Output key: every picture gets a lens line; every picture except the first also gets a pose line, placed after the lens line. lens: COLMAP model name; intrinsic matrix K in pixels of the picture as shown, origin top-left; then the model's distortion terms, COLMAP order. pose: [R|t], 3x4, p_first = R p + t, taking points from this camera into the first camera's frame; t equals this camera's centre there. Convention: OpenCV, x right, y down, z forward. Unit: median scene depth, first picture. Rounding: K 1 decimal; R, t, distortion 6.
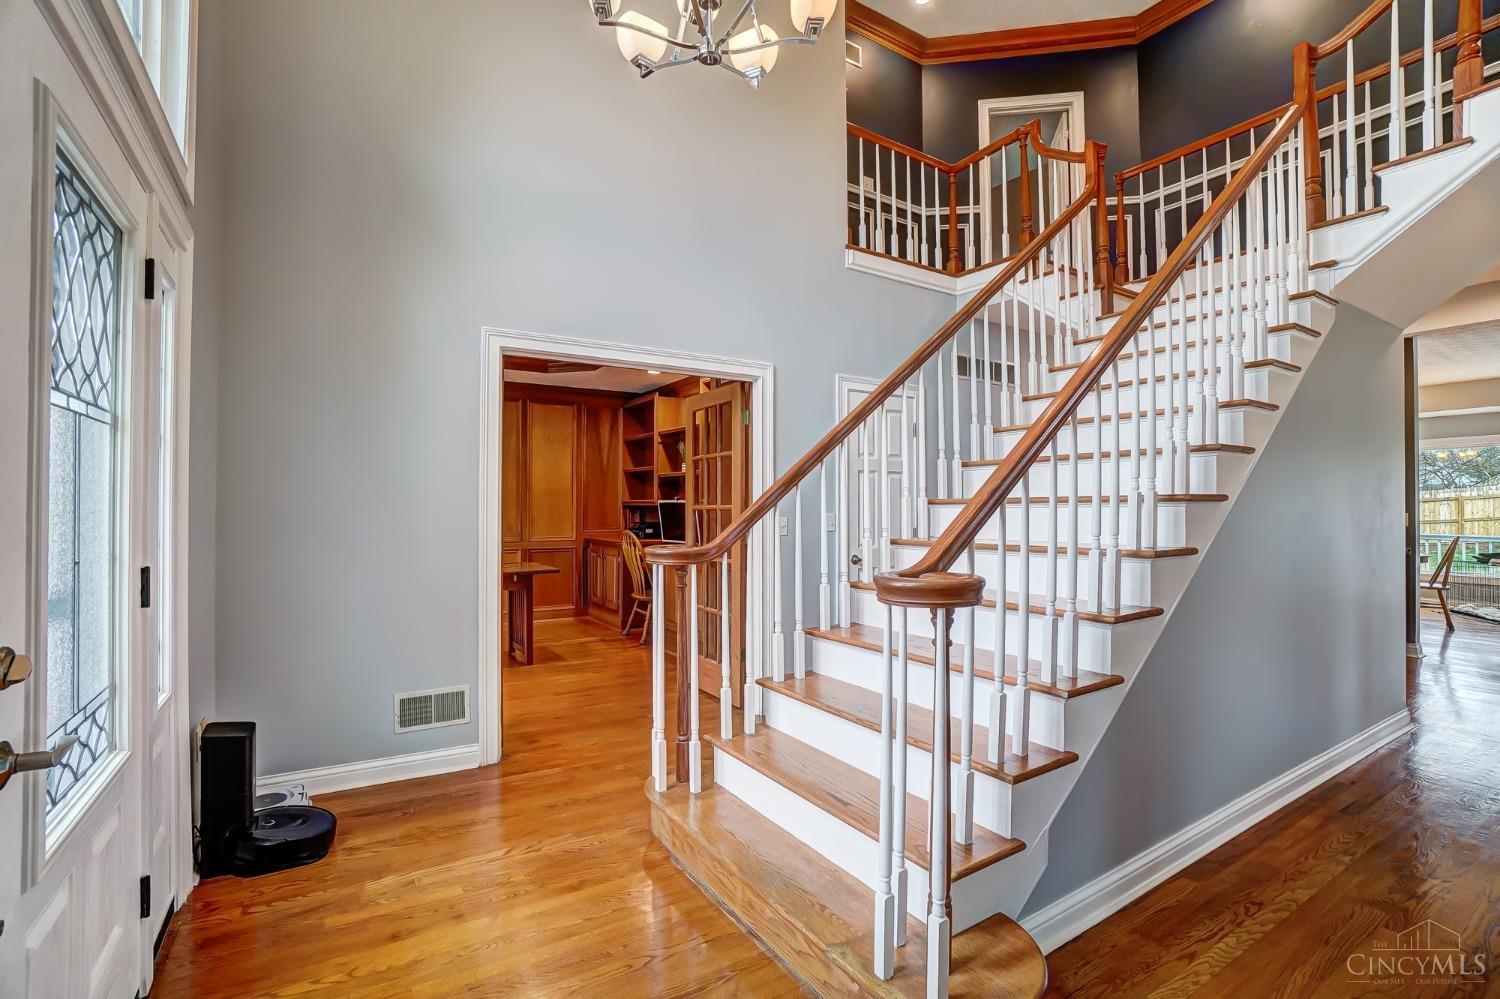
lens RADIAL K [[663.0, 0, 747.2], [0, 663.0, 504.4], [0, 0, 1]] dist [-0.016634, 0.002782]
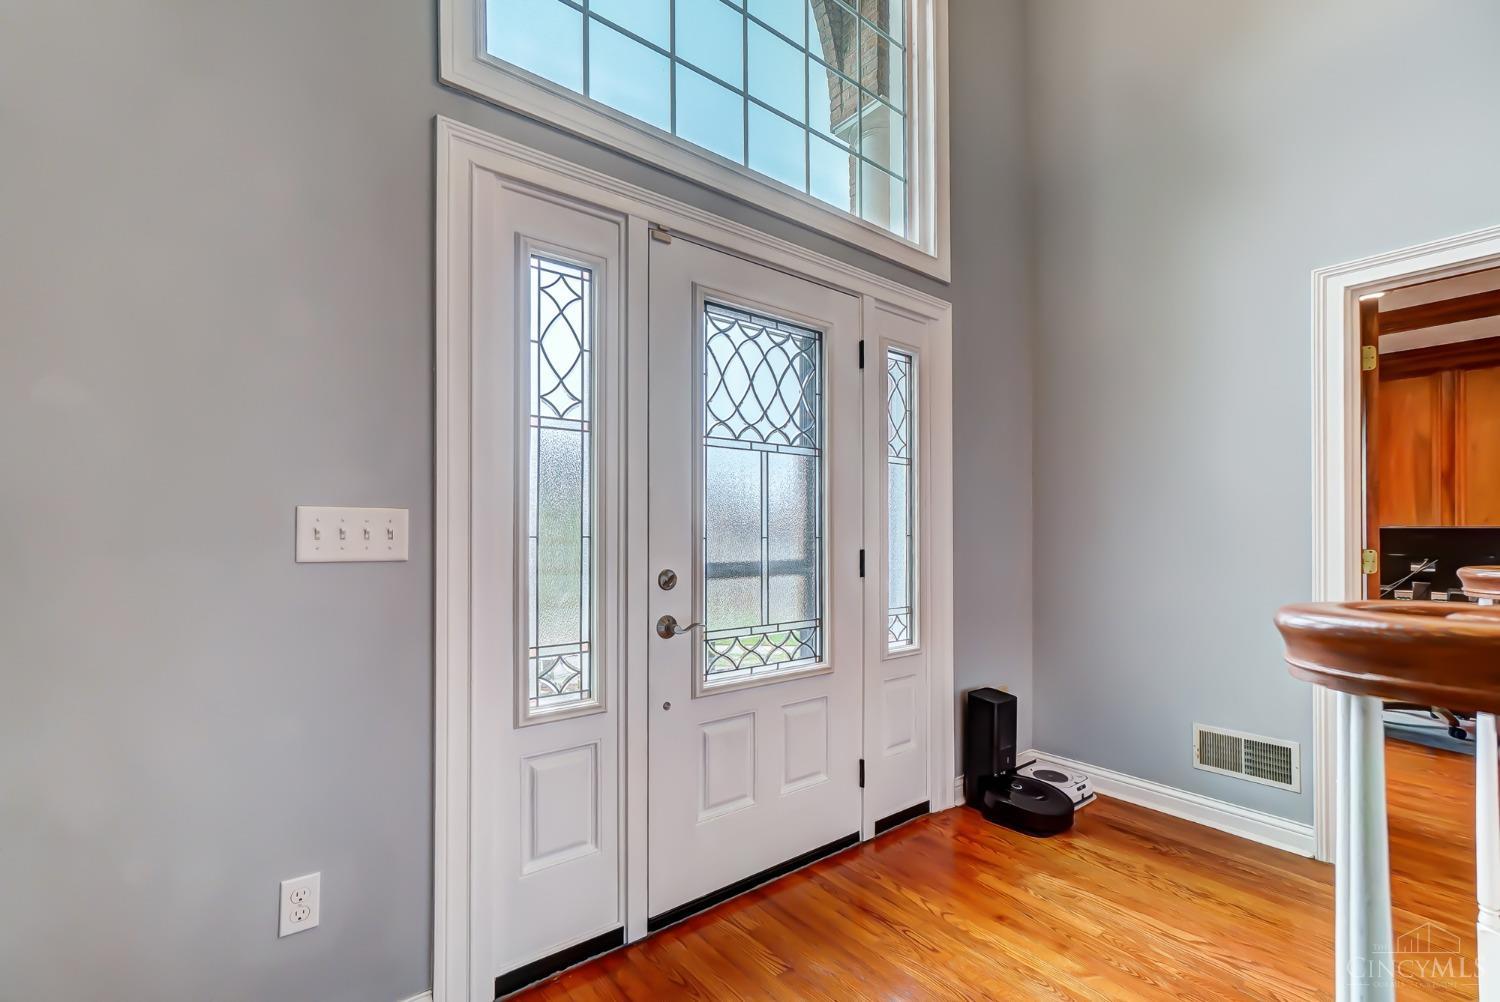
lens RADIAL K [[655.2, 0, 728.0], [0, 655.2, 532.3], [0, 0, 1]] dist [0.002712, 0.000187]
pose [[0.111698, -0.007392, -0.993715, 0.352082], [0.007282, 0.999952, -0.006620, 0.043489], [0.993715, -0.006496, 0.111747, 0.364525]]
